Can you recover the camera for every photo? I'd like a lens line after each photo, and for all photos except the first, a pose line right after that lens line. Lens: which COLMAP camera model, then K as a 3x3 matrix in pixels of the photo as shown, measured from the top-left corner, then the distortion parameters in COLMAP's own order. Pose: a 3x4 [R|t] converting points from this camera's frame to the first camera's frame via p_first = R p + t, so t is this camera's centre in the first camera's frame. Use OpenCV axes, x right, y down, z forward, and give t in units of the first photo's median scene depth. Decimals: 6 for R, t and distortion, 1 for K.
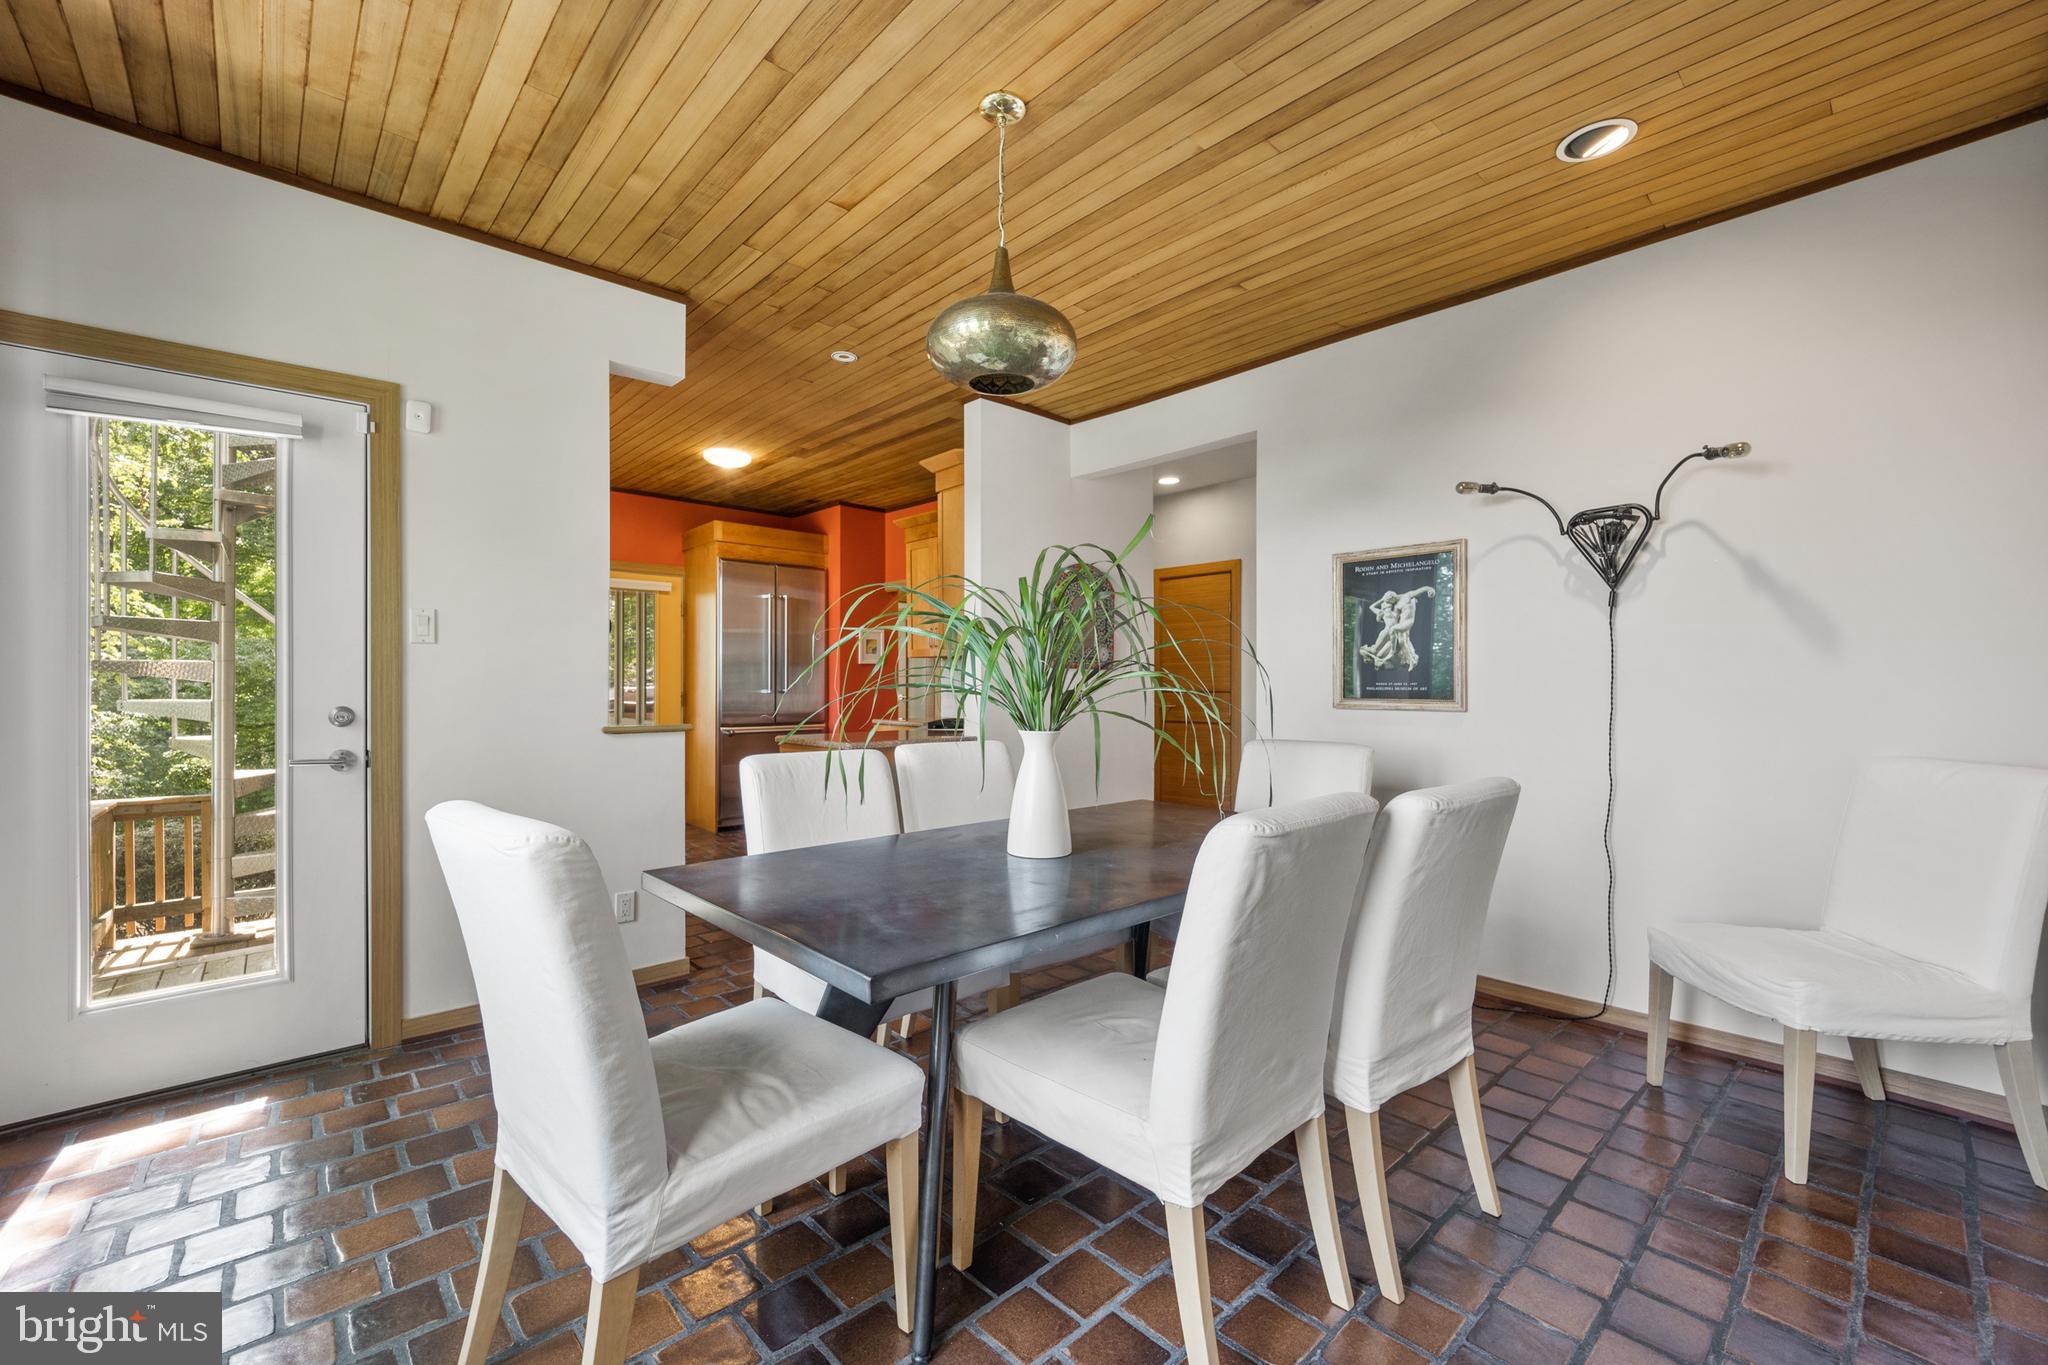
lens RADIAL K [[842.4, 0, 1023.1], [0, 842.4, 678.9], [0, 0, 1]] dist [-0.015802, 0.000038]
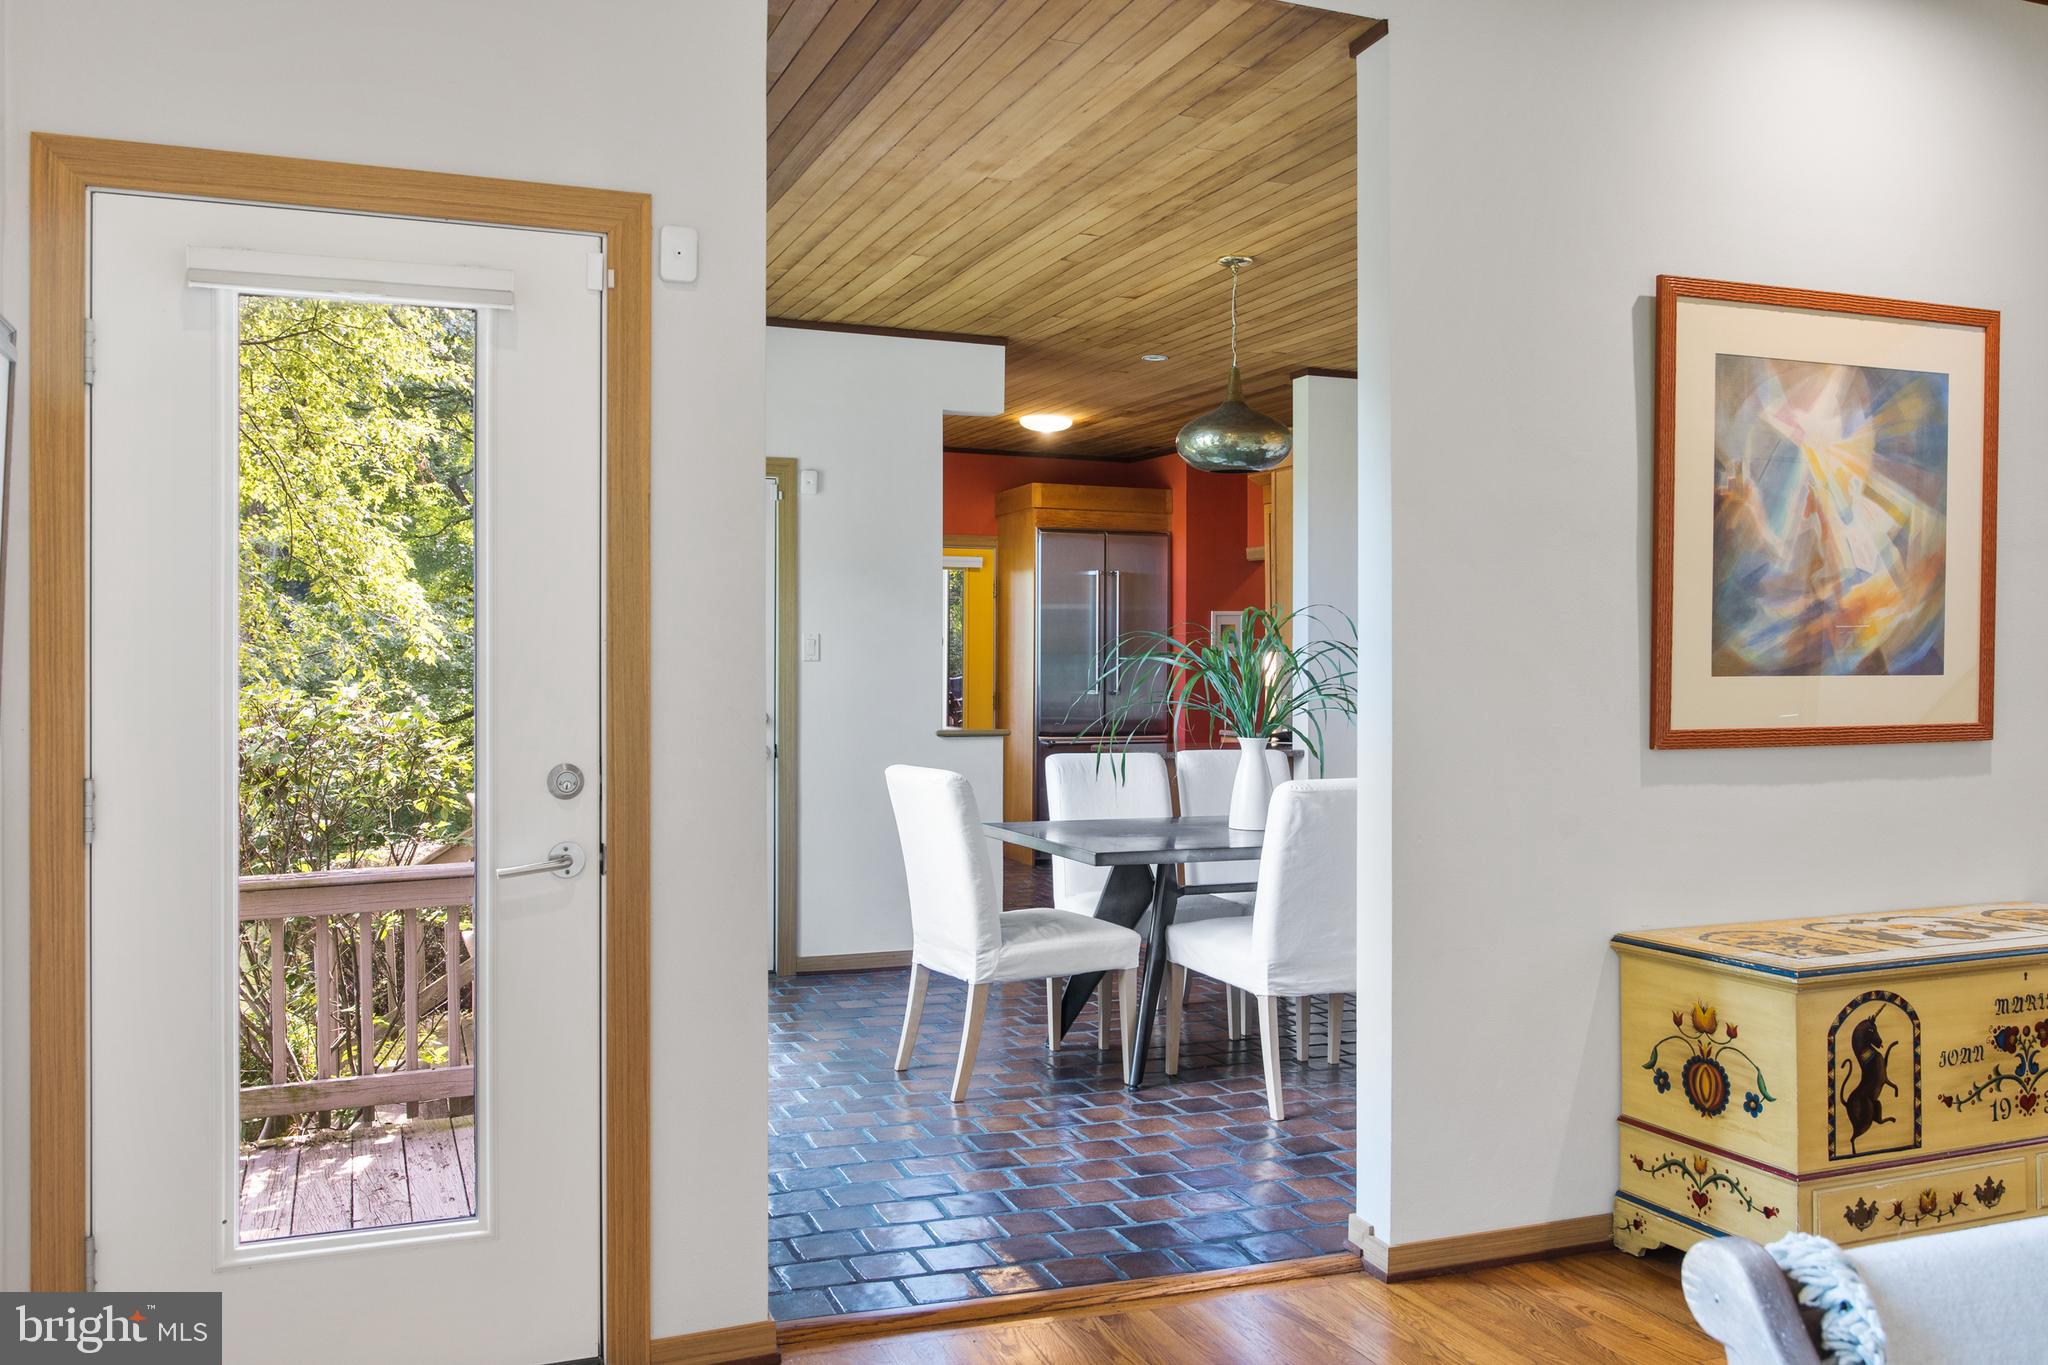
lens RADIAL K [[1717.3, 0, 1024.0], [0, 1717.3, 677.6], [0, 0, 1]] dist [0.002426, 0.000042]
pose [[0.935847, 0.008954, -0.352292, 0.352843], [-0.003693, 0.999871, 0.015602, -0.041916], [0.352387, -0.013301, 0.935760, -0.933338]]
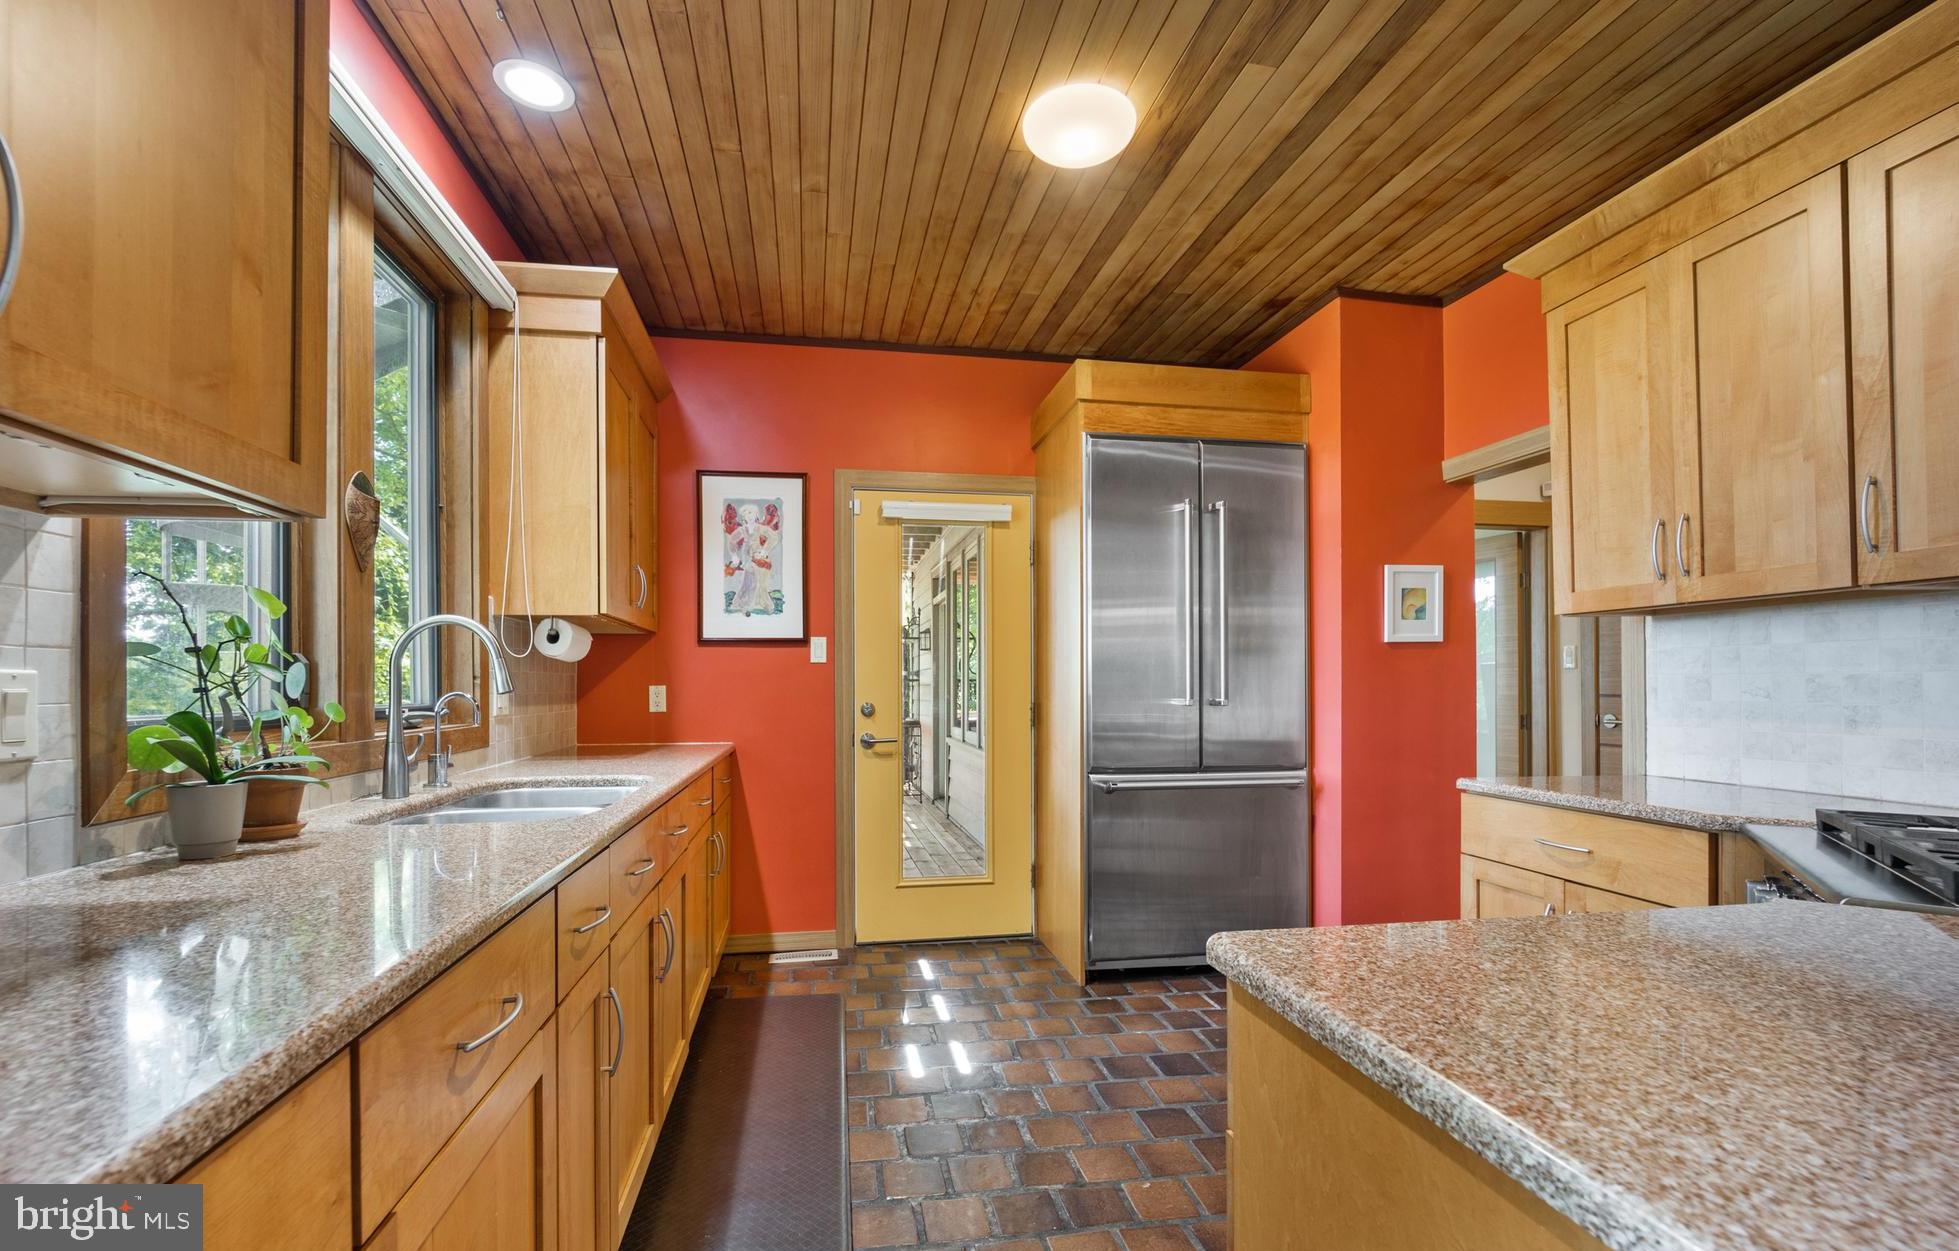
lens RADIAL K [[839.6, 0, 954.5], [0, 839.6, 677.1], [0, 0, 1]] dist [-0.001155, -0.000030]
pose [[0.841970, -0.006346, -0.539486, -0.265036], [0.003518, 0.999974, -0.006273, 0.004756], [0.539512, 0.003384, 0.841971, 0.893543]]
